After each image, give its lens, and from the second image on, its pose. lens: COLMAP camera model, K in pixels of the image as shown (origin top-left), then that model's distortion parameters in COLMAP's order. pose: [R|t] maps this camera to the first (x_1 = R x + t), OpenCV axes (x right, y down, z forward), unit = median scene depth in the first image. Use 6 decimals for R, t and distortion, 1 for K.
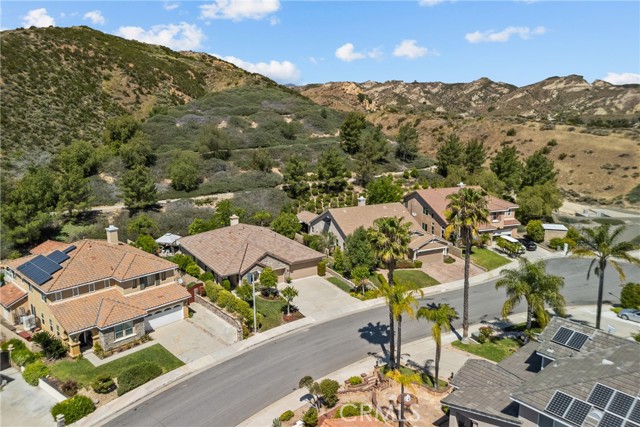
lens RADIAL K [[444.2, 0, 320.7], [0, 444.2, 229.6], [0, 0, 1]] dist [0.034250, -0.007137]
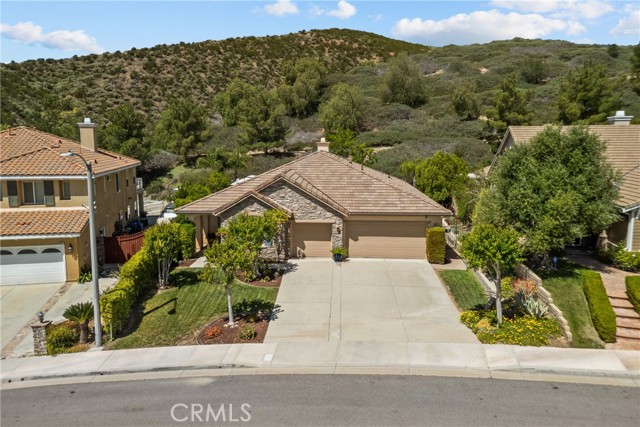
lens RADIAL K [[444.2, 0, 320.7], [0, 444.2, 229.6], [0, 0, 1]] dist [0.034250, -0.007137]
pose [[0.806290, 0.106403, -0.581872, 0.151104], [-0.135364, 0.990775, -0.006395, 0.092319], [0.575824, 0.083921, 0.813255, 0.624539]]
